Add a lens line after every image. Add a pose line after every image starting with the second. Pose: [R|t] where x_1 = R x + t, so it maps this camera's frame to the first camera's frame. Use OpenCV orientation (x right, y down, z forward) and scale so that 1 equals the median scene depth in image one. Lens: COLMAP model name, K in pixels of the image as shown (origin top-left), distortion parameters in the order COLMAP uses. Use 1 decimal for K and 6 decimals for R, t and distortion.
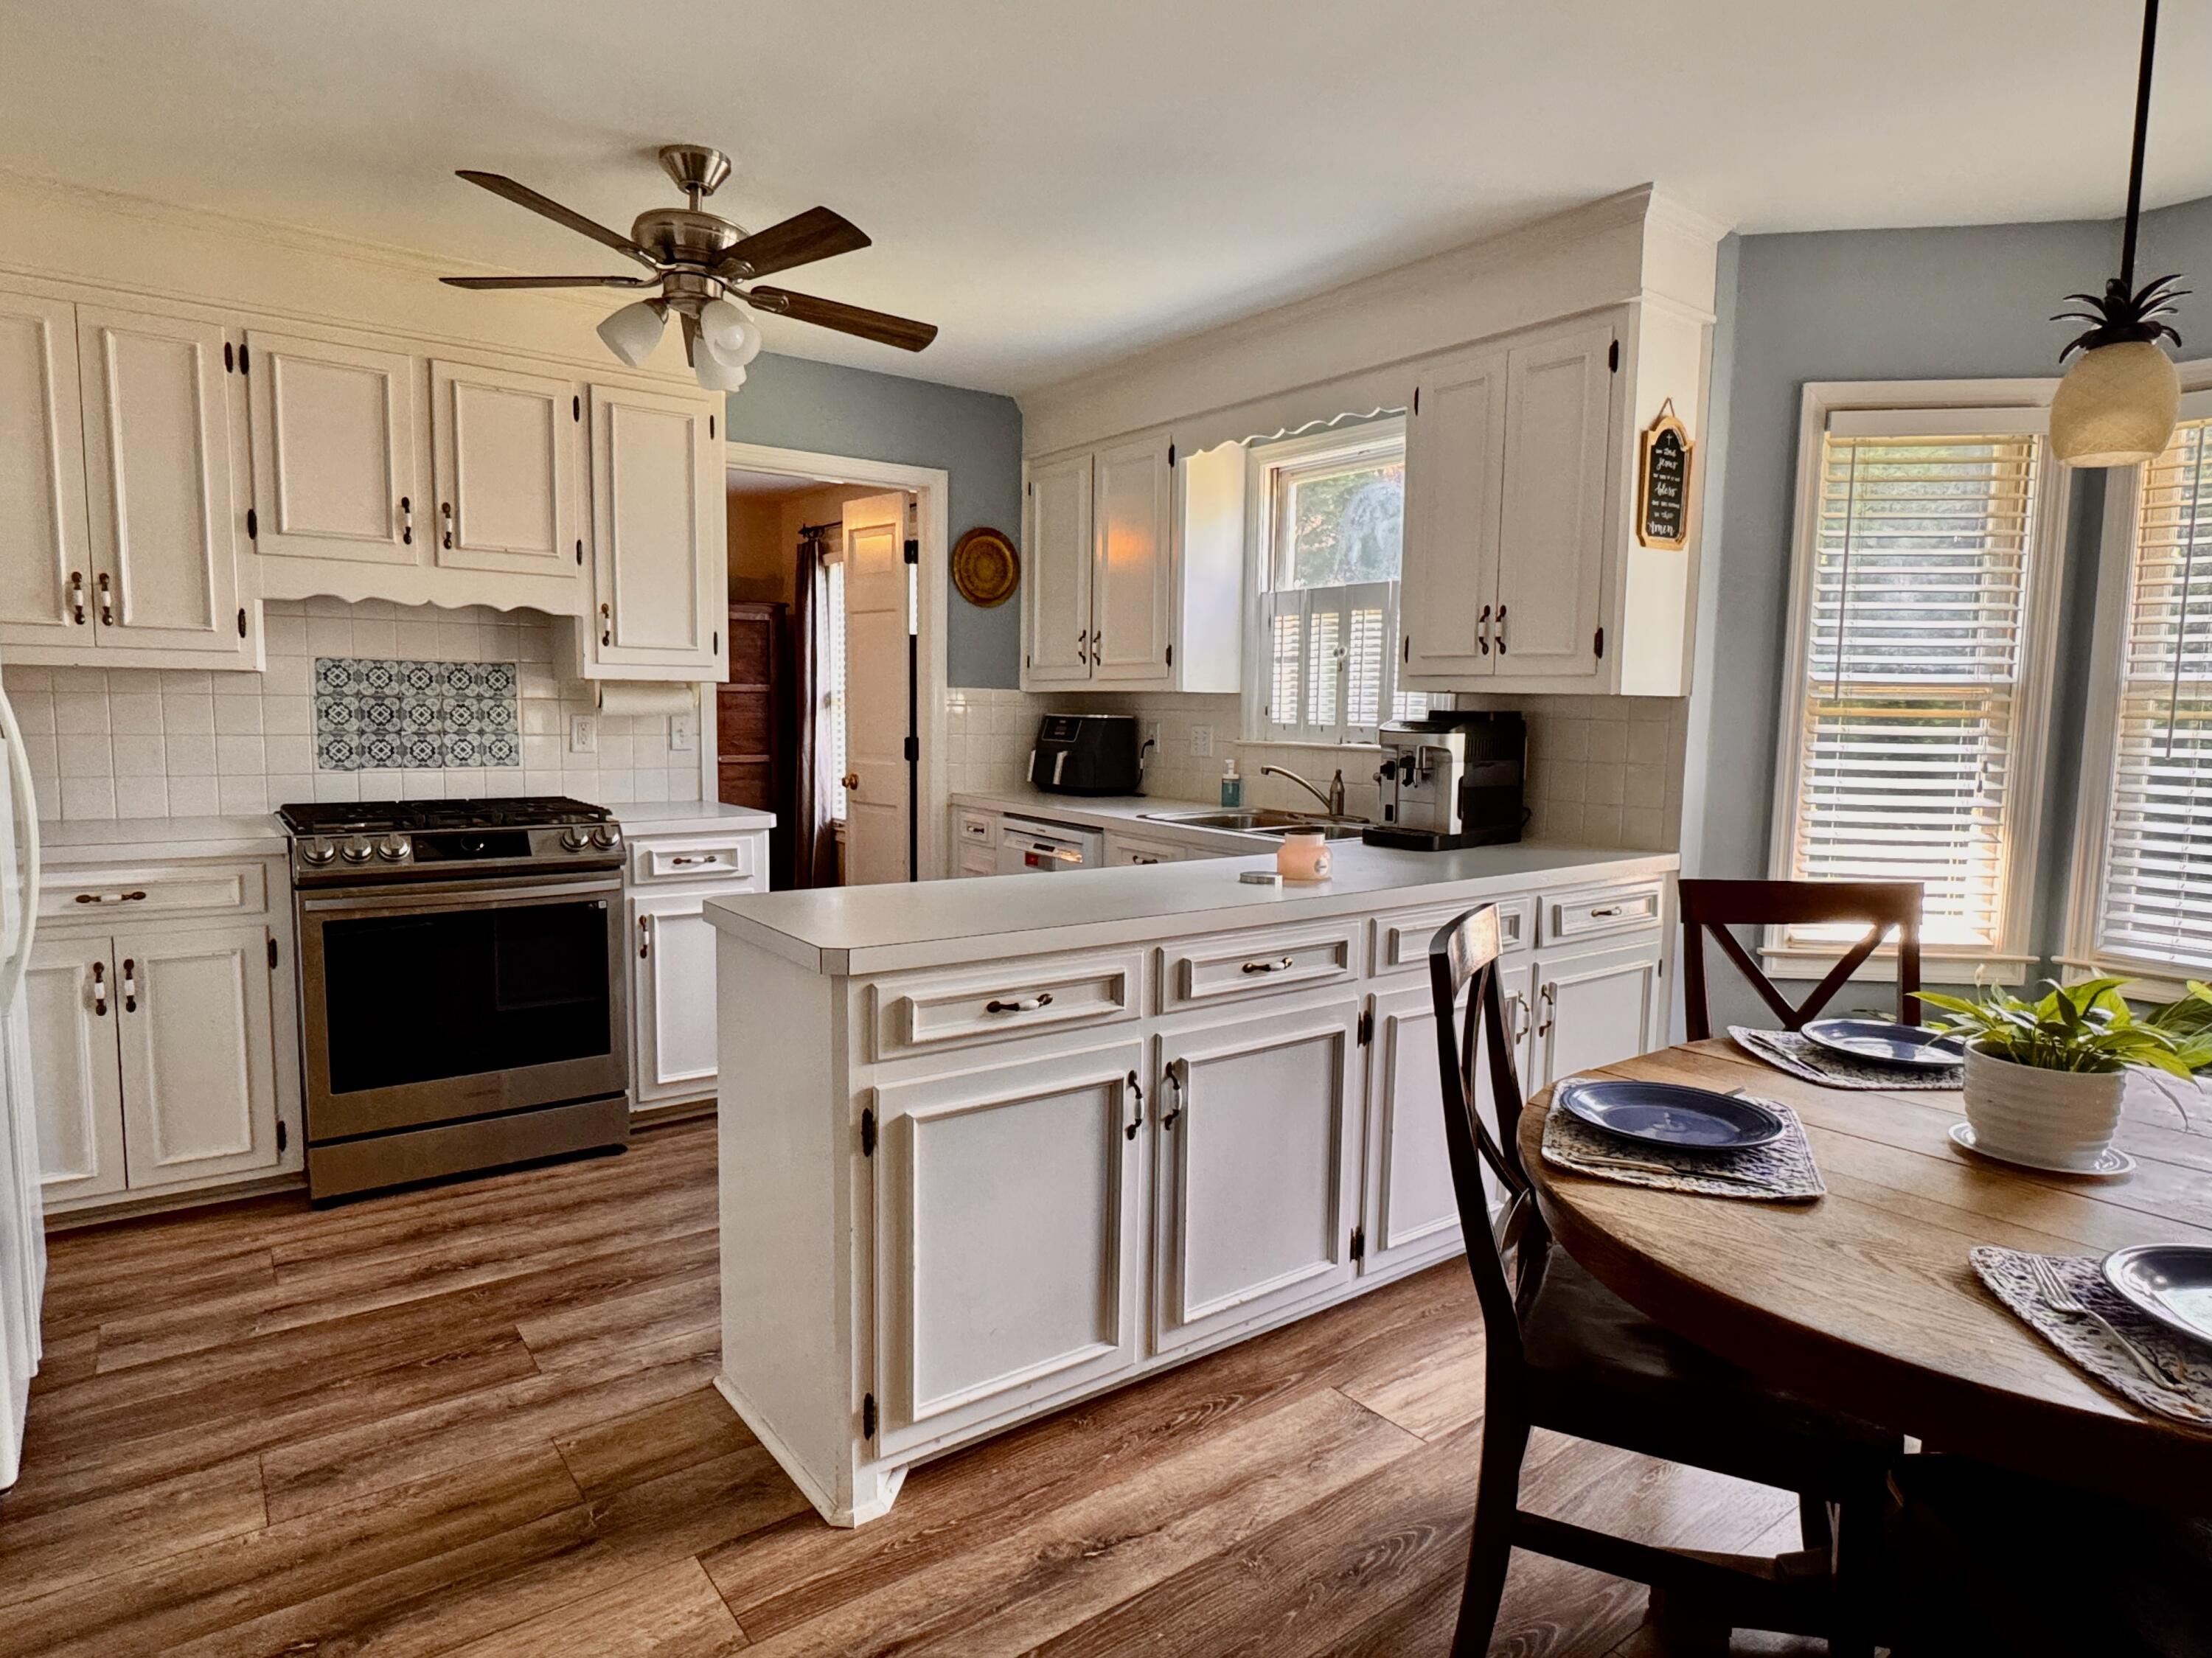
lens RADIAL K [[1243.8, 0, 1096.1], [0, 1243.8, 831.6], [0, 0, 1]] dist [-0.000204, 0.001284]
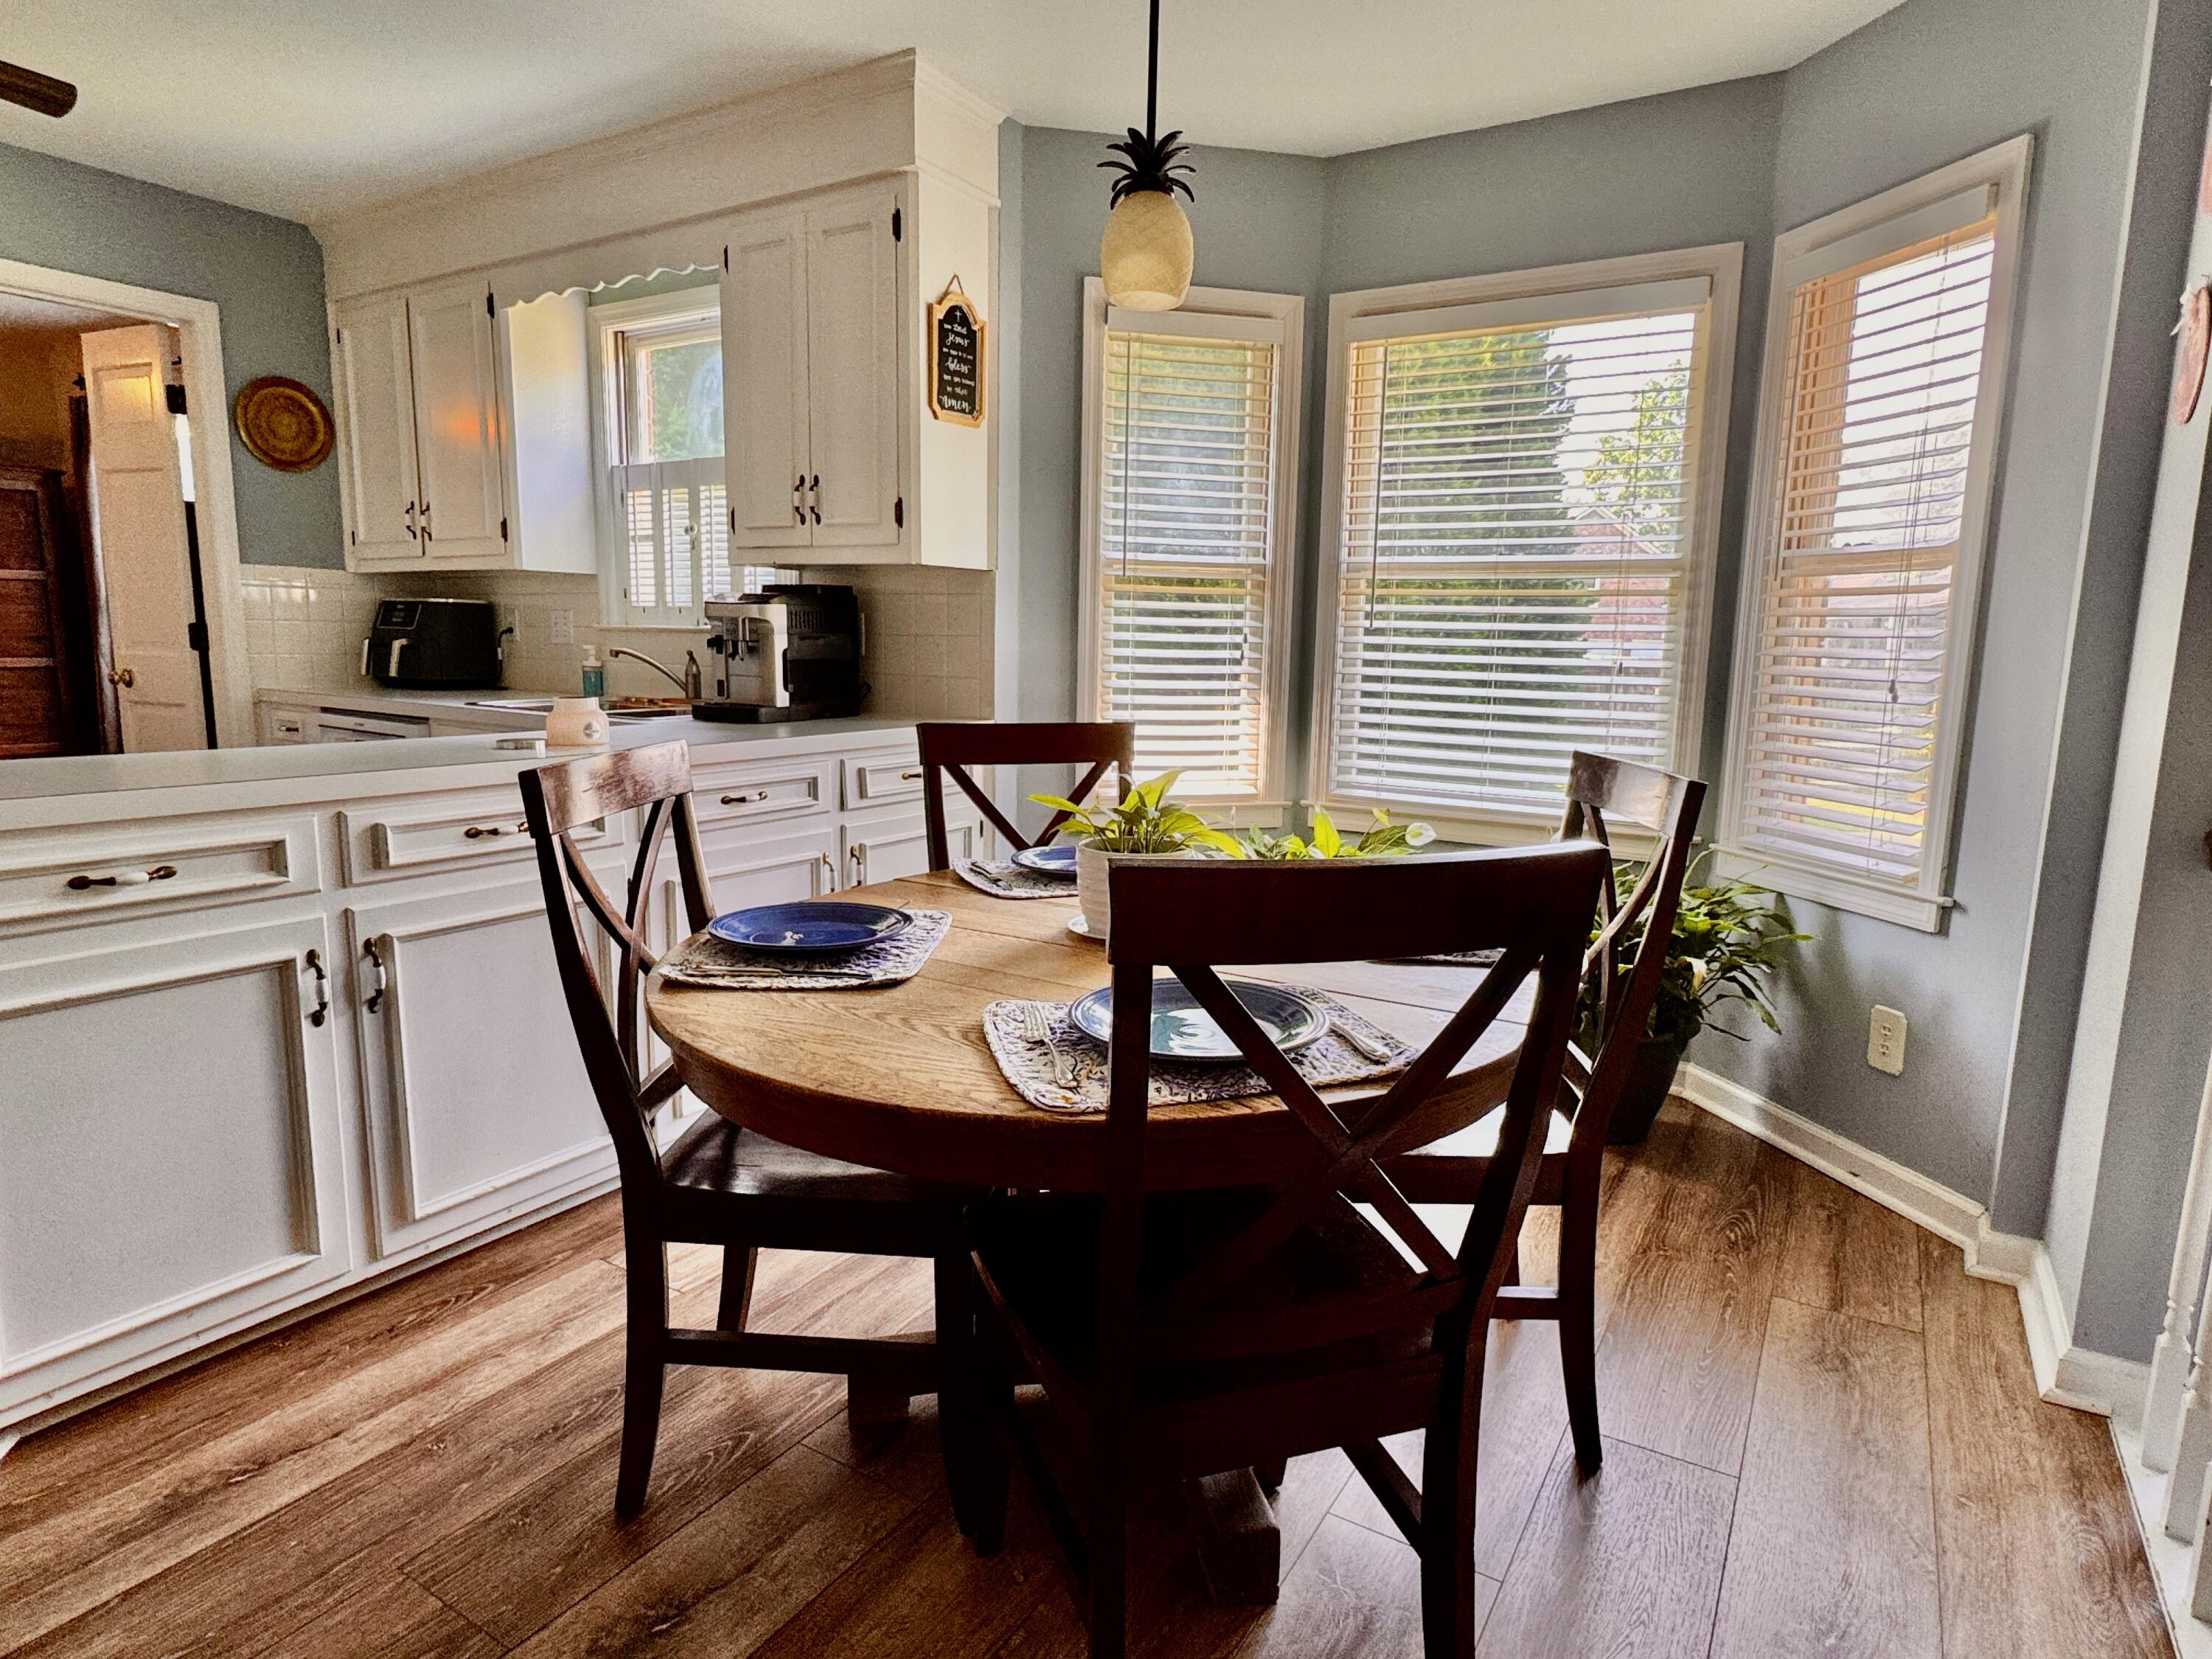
lens RADIAL K [[1243.9, 0, 1046.5], [0, 1243.9, 820.0], [0, 0, 1]] dist [-0.000204, 0.001284]
pose [[0.932356, -0.054331, 0.357436, 0.137433], [0.033517, 0.997376, 0.064176, 0.039720], [-0.359985, -0.047855, 0.931730, -0.011676]]
